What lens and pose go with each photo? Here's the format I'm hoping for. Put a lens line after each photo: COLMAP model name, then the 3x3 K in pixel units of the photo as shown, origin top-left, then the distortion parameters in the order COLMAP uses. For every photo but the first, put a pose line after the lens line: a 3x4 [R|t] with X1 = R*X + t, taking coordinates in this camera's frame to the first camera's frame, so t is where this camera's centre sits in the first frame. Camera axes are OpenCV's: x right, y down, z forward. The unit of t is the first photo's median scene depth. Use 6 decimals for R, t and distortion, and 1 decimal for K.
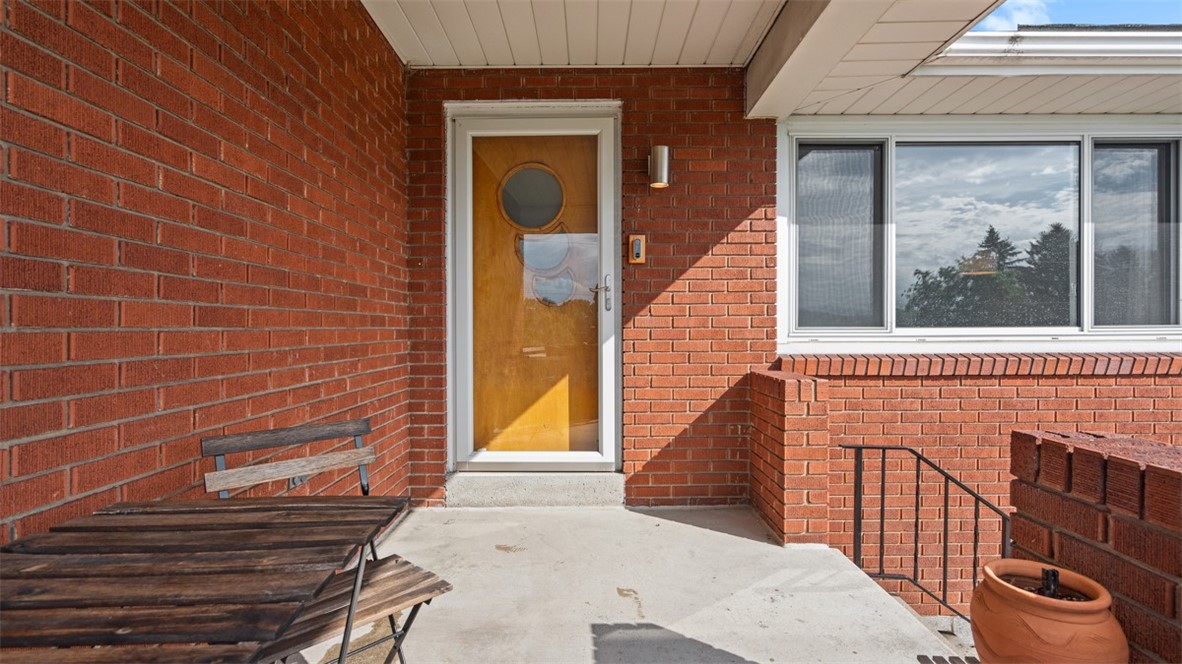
lens RADIAL K [[549.0, 0, 591.0], [0, 549.0, 332.0], [0, 0, 1]] dist [-0.000016, 0.000080]
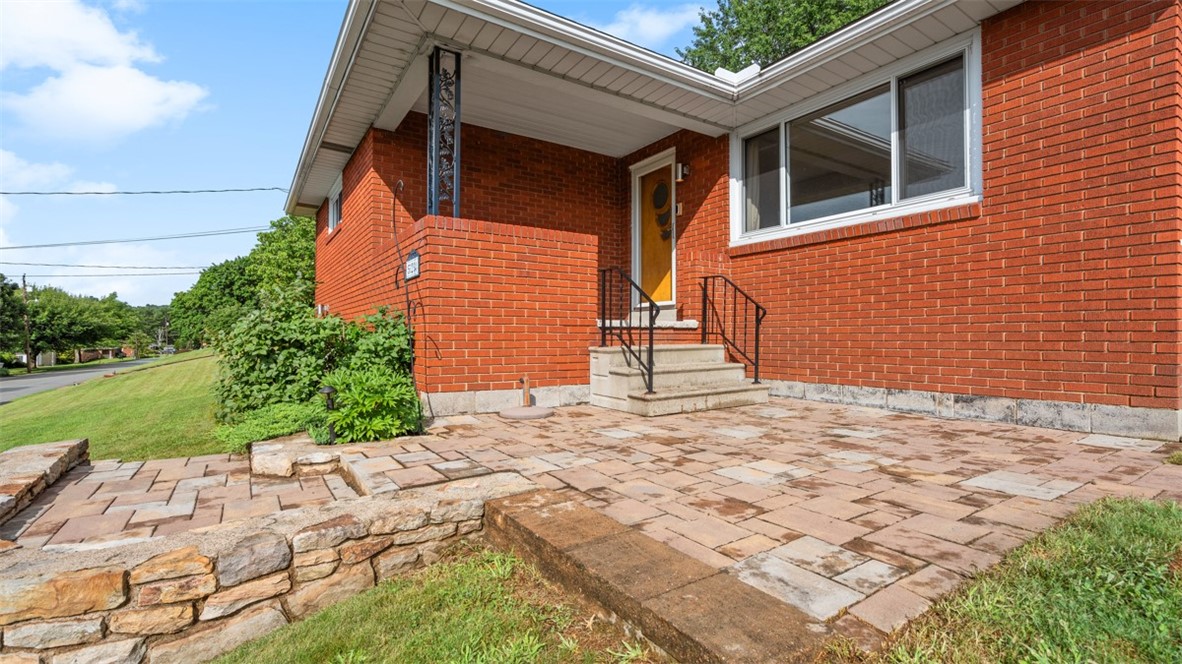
lens RADIAL K [[549.0, 0, 591.0], [0, 549.0, 332.0], [0, 0, 1]] dist [-0.000016, 0.000080]
pose [[0.568549, -0.012342, -0.822557, 1.742048], [0.004814, 0.999920, -0.011676, 0.384640], [0.822635, 0.002679, 0.568563, -0.605490]]
